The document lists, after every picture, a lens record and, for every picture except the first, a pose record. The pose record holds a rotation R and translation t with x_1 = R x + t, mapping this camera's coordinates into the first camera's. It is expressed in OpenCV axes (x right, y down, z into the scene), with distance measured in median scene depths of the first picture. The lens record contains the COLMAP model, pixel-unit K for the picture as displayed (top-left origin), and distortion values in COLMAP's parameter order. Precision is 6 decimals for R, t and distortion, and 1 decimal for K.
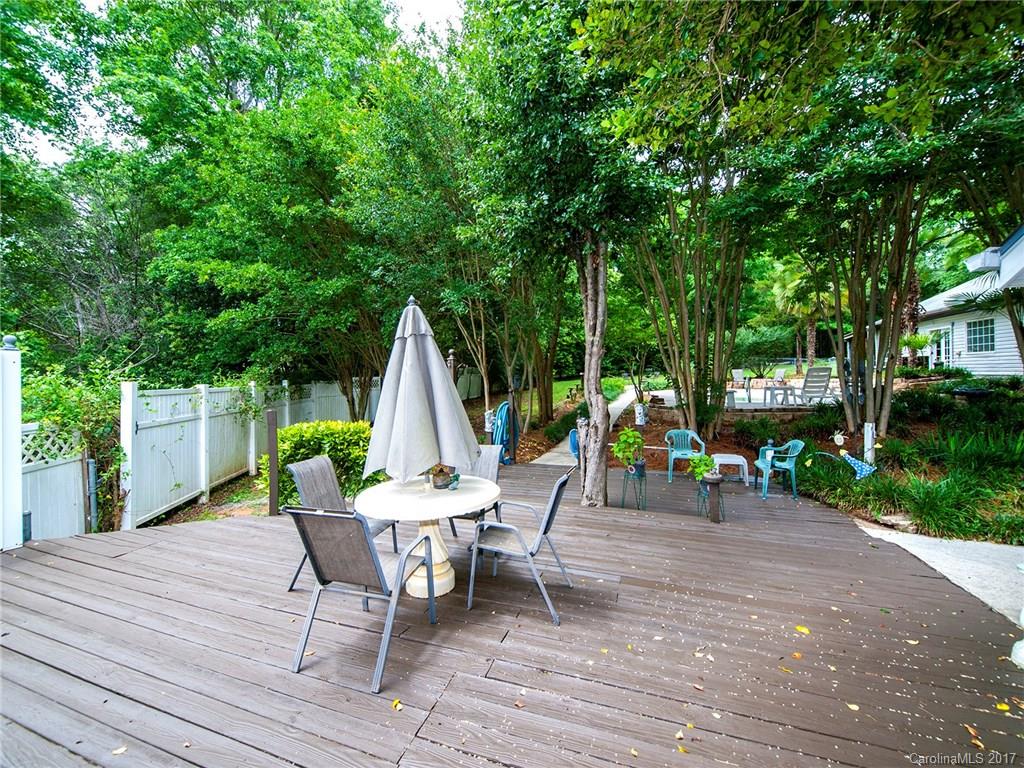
lens RADIAL K [[421.2, 0, 512.1], [0, 421.2, 374.2], [0, 0, 1]] dist [0.007790, -0.000726]
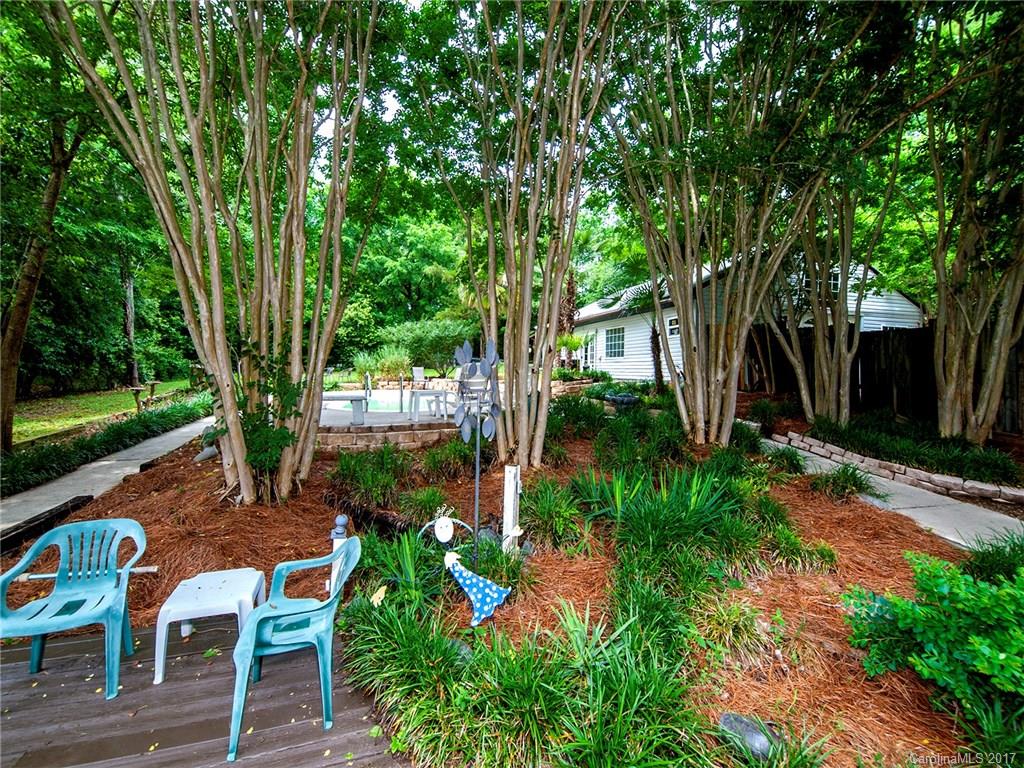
lens RADIAL K [[421.2, 0, 512.1], [0, 421.2, 374.2], [0, 0, 1]] dist [0.007790, -0.000726]
pose [[0.808538, 0.023798, 0.587963, 0.299201], [-0.027260, 0.999624, -0.002973, 0.000630], [-0.587813, -0.013624, 0.808882, 0.323834]]
